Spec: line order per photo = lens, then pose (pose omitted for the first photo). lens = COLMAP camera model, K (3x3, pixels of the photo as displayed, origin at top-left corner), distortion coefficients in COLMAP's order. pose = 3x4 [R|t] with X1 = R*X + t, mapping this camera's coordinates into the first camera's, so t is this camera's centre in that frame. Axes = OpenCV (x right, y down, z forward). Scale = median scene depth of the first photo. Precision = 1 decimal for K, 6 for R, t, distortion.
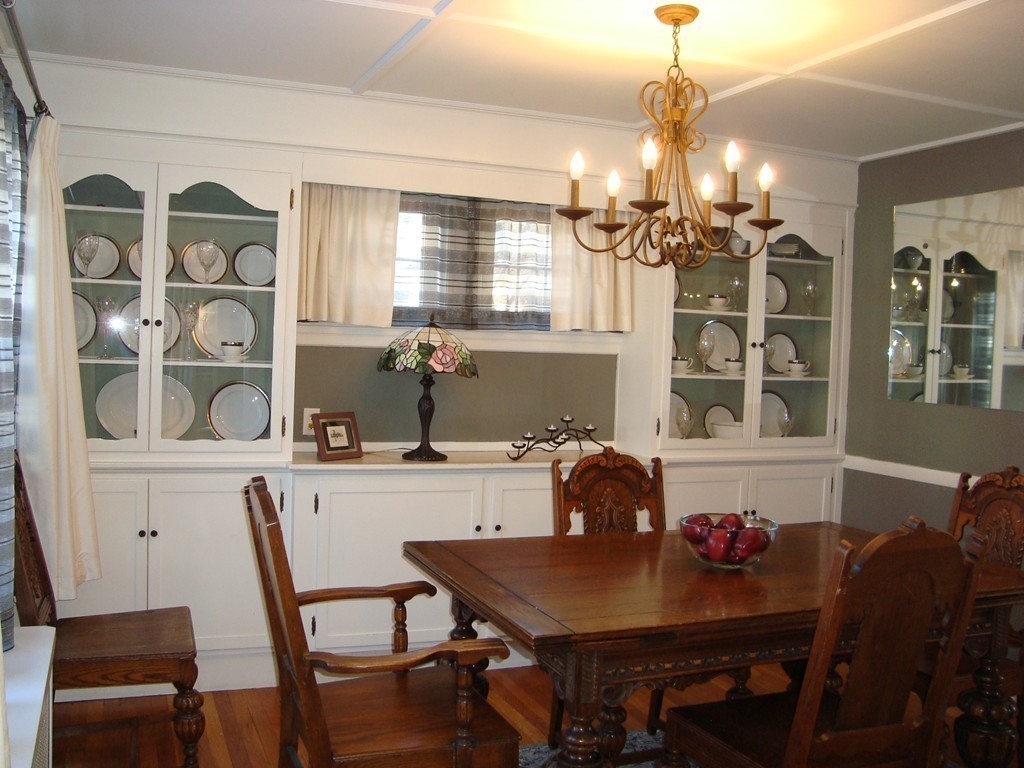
lens RADIAL K [[1006.6, 0, 512.0], [0, 1006.6, 384.0], [0, 0, 1]] dist [-0.210048, 0.266175]
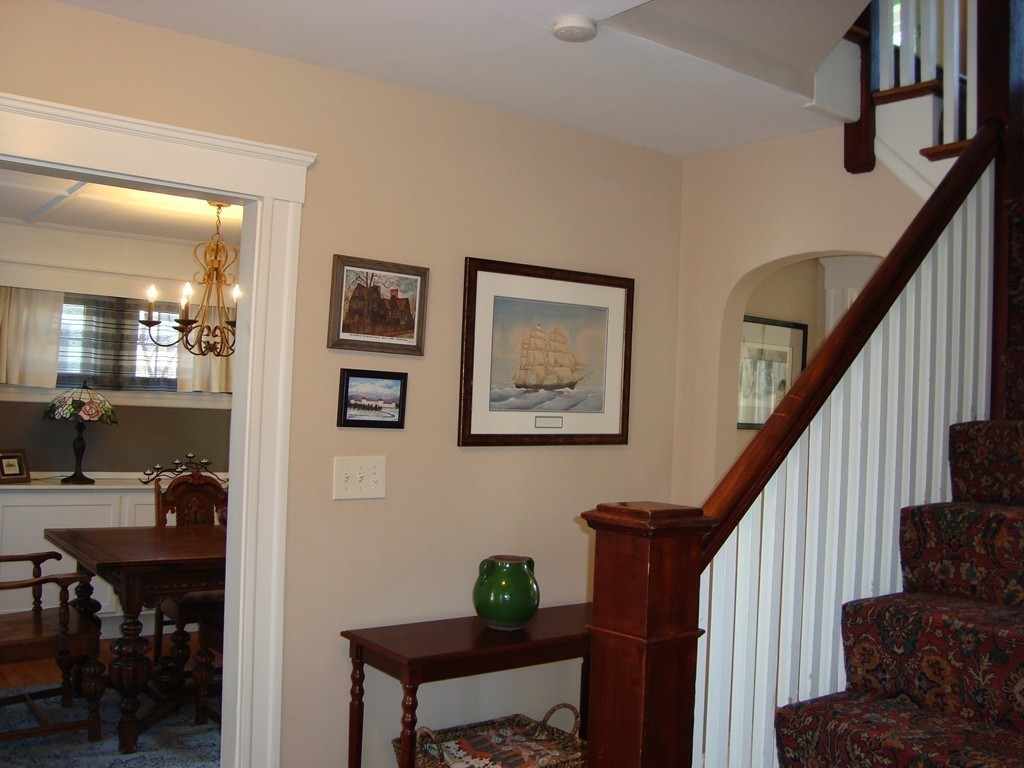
lens RADIAL K [[992.1, 0, 515.2], [0, 992.1, 373.2], [0, 0, 1]] dist [-0.216445, 0.253669]
pose [[0.964211, 0.013569, 0.264789, 0.145141], [0.004445, 0.997722, -0.067314, 0.014875], [-0.265100, 0.066081, 0.961954, -0.451619]]
